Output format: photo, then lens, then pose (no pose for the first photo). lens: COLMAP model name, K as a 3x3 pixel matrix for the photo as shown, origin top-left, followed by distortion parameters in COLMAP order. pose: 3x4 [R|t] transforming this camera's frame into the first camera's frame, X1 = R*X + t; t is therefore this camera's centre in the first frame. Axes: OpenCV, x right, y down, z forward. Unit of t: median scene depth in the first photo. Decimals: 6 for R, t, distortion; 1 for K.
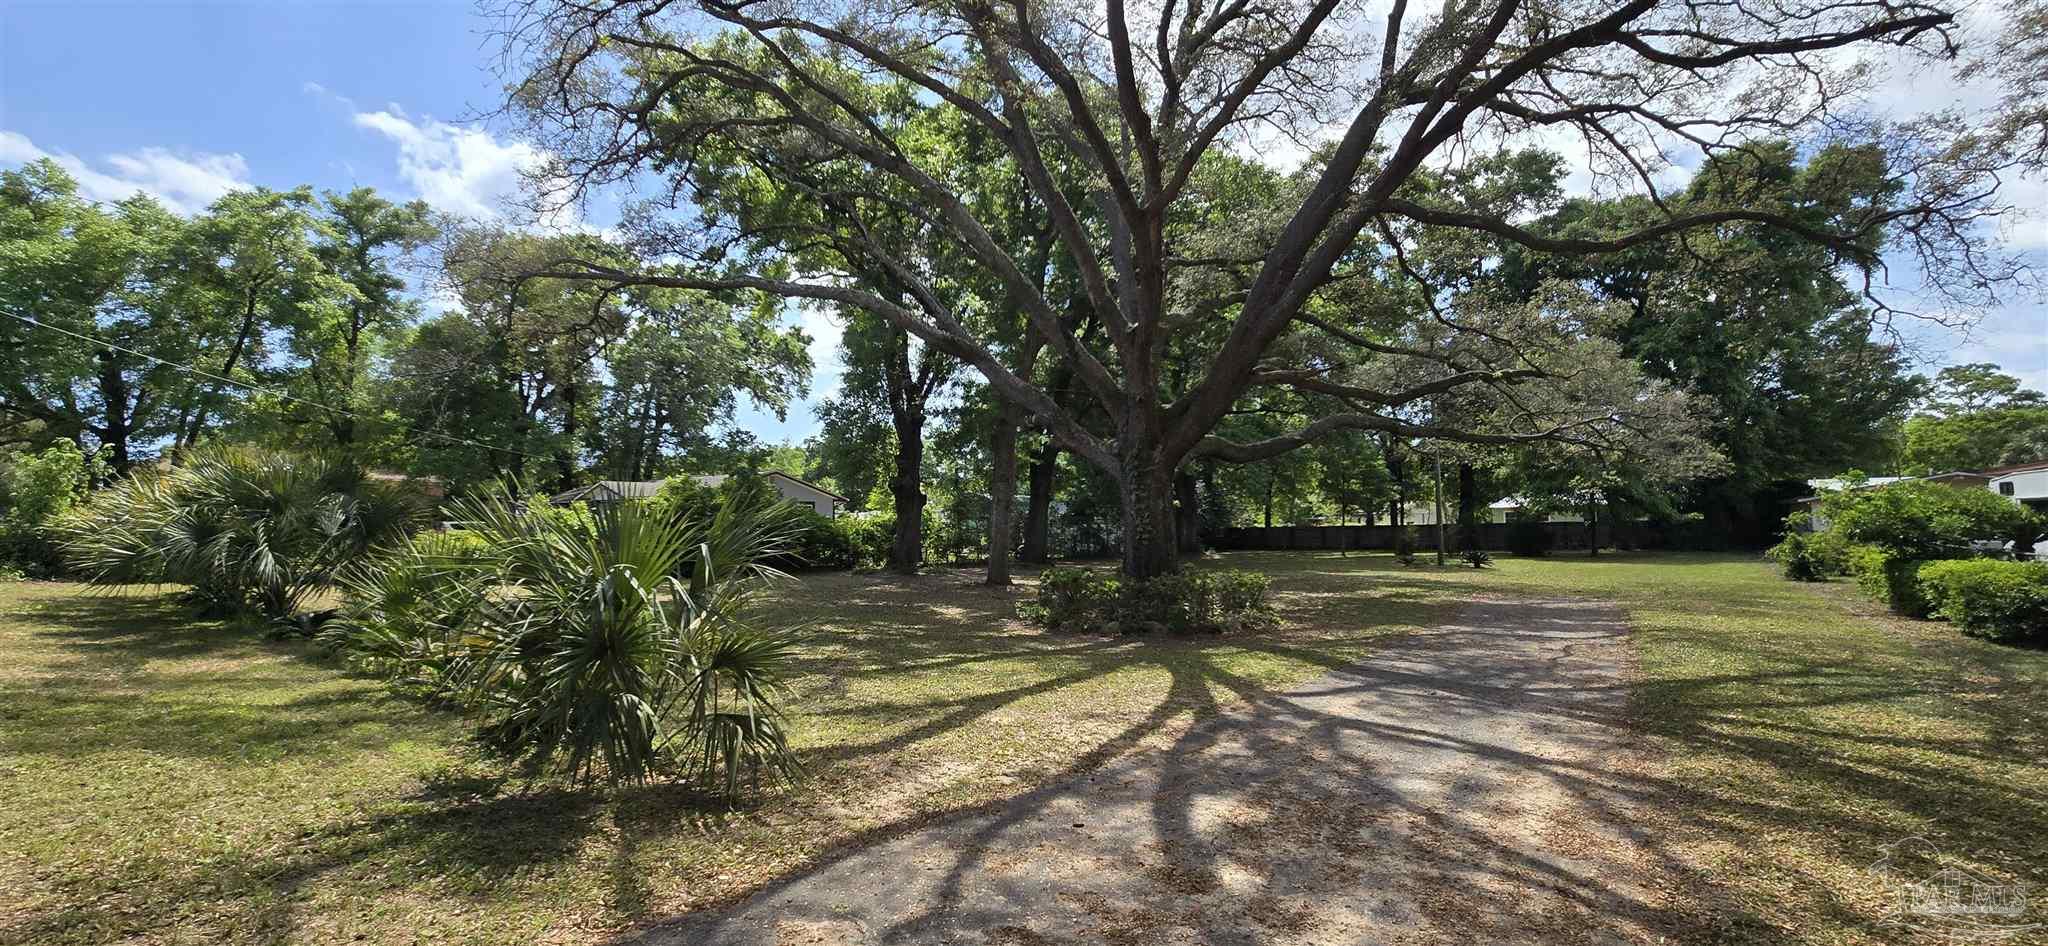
lens RADIAL K [[834.4, 0, 1019.7], [0, 834.4, 445.2], [0, 0, 1]] dist [-0.001306, 0.000033]
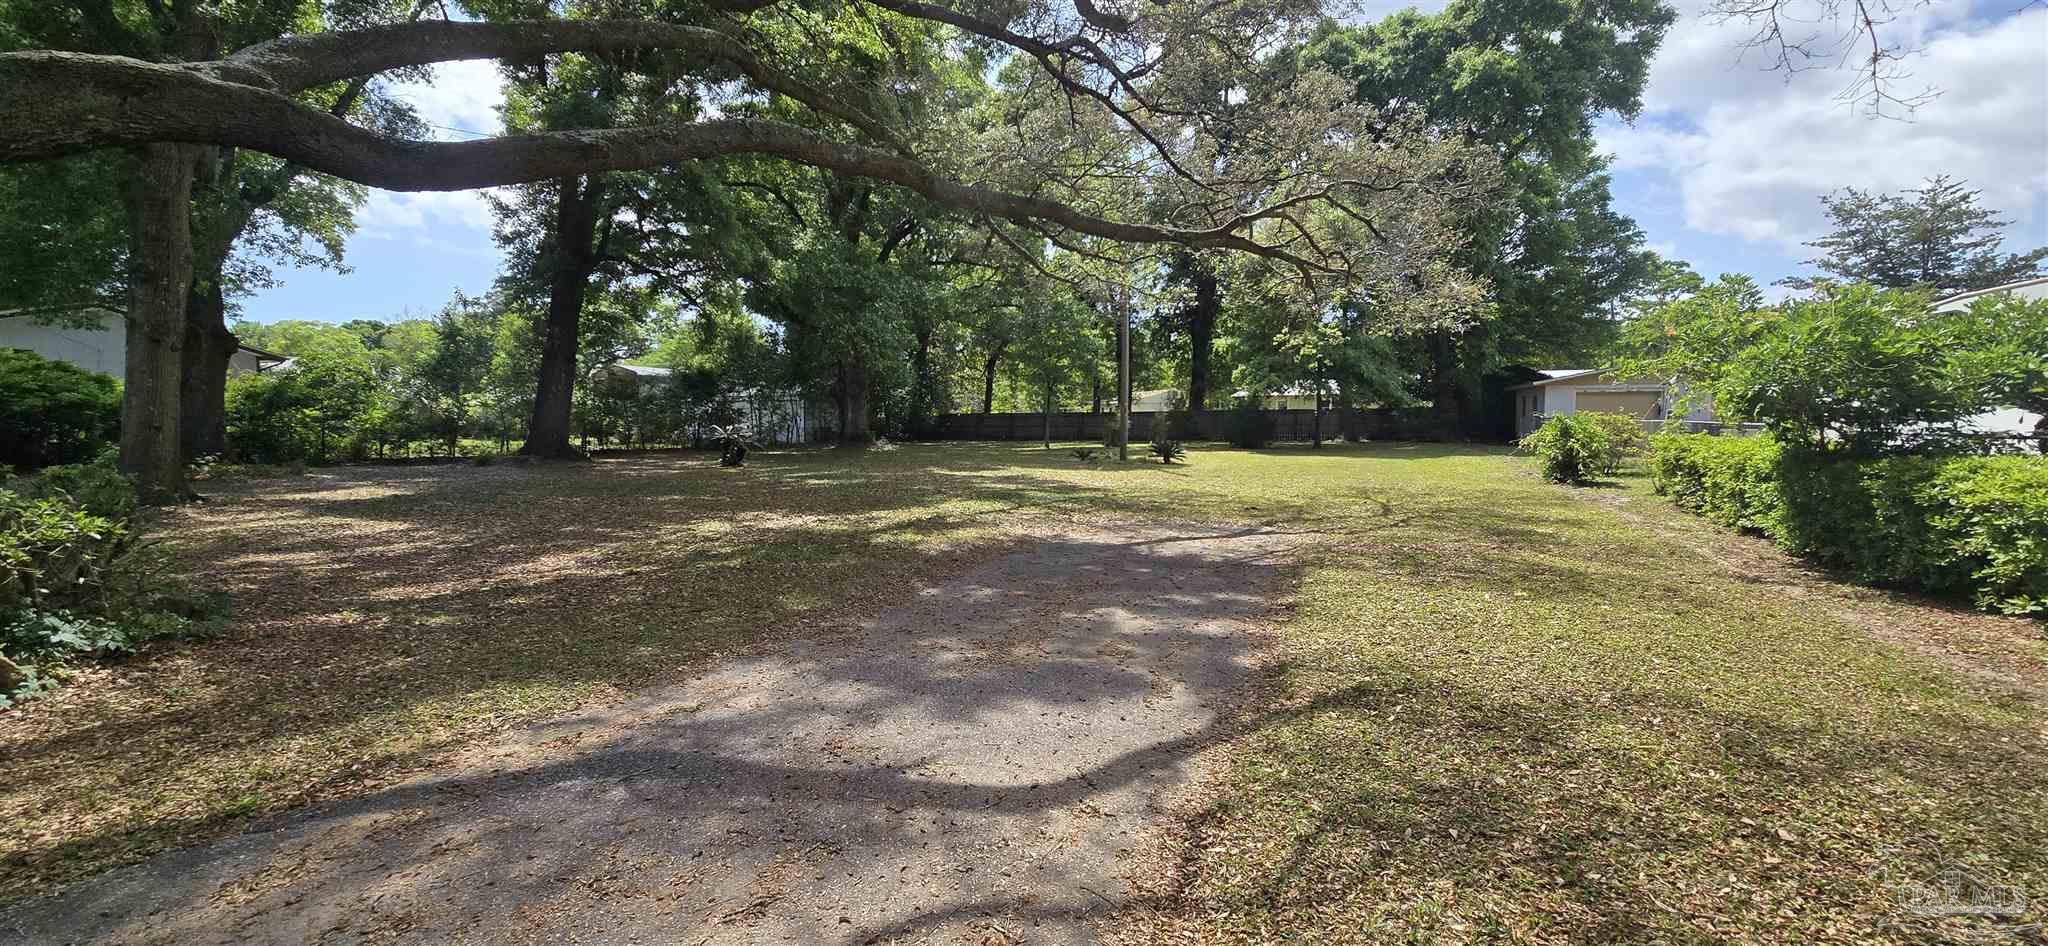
lens RADIAL K [[834.4, 0, 1013.3], [0, 834.4, 433.4], [0, 0, 1]] dist [-0.001306, 0.000033]
pose [[0.973317, 0.004725, 0.229416, 0.171700], [-0.031185, 0.993236, 0.111849, 0.029859], [-0.227336, -0.116019, 0.966881, 0.224229]]
